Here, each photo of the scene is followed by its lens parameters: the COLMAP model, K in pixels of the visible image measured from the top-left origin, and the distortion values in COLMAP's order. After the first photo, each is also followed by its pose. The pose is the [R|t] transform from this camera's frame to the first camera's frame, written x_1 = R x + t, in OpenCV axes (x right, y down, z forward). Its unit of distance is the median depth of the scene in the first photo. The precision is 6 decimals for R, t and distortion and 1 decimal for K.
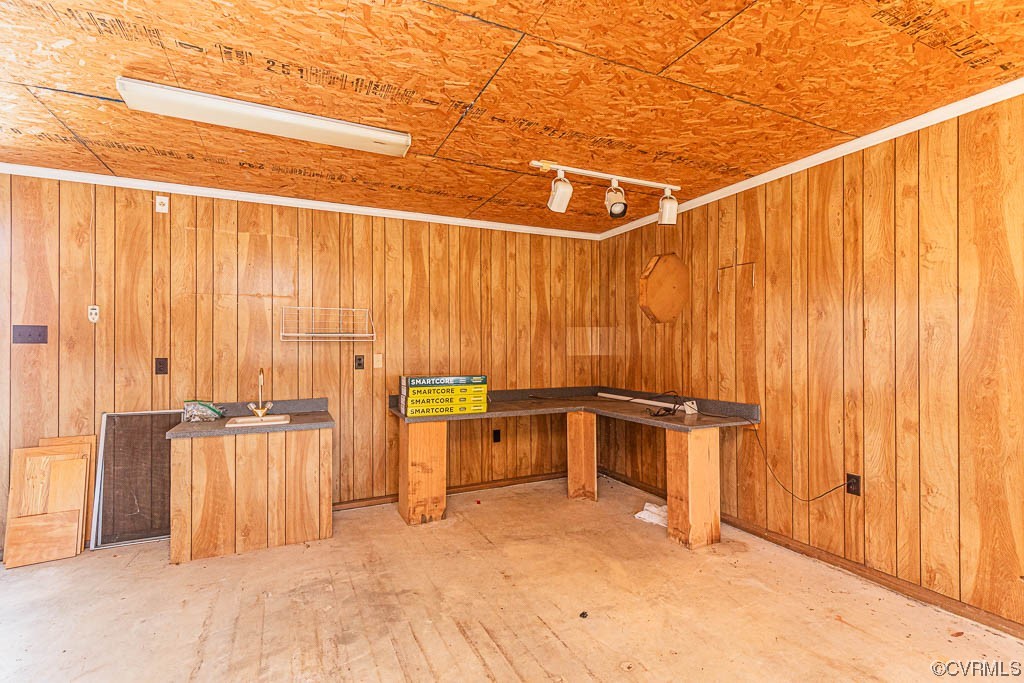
lens RADIAL K [[465.0, 0, 514.8], [0, 465.0, 345.7], [0, 0, 1]] dist [0.006182, -0.000042]
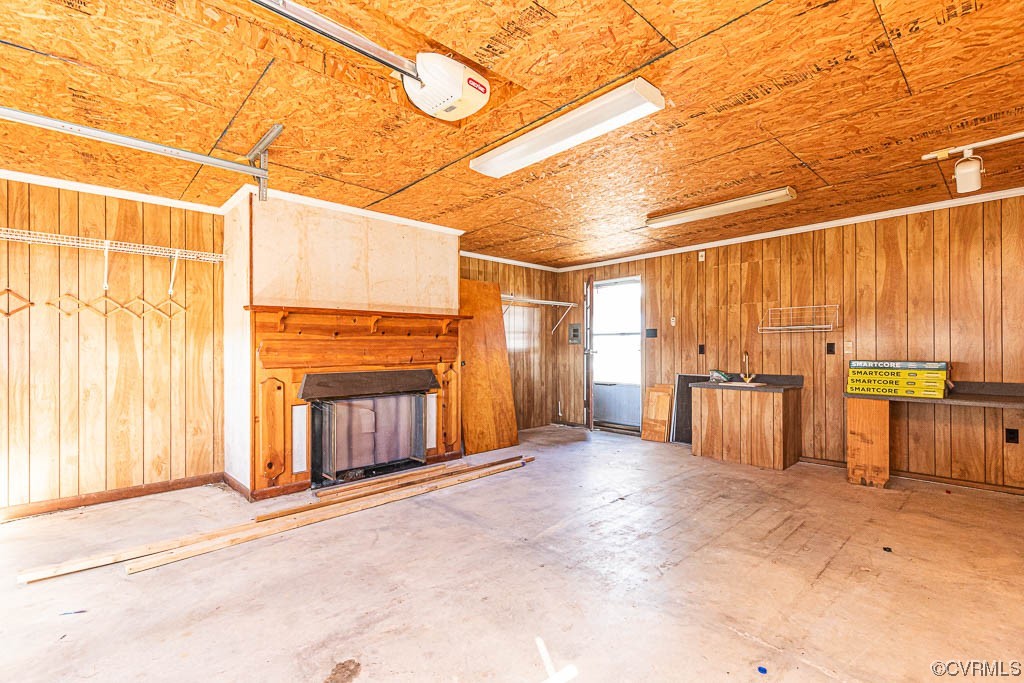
lens RADIAL K [[465.0, 0, 514.8], [0, 465.0, 345.7], [0, 0, 1]] dist [0.006182, -0.000042]
pose [[0.306264, -0.005202, -0.951933, 0.680079], [0.008228, 0.999962, -0.002817, 0.028752], [0.951911, -0.006970, 0.306295, -0.195763]]
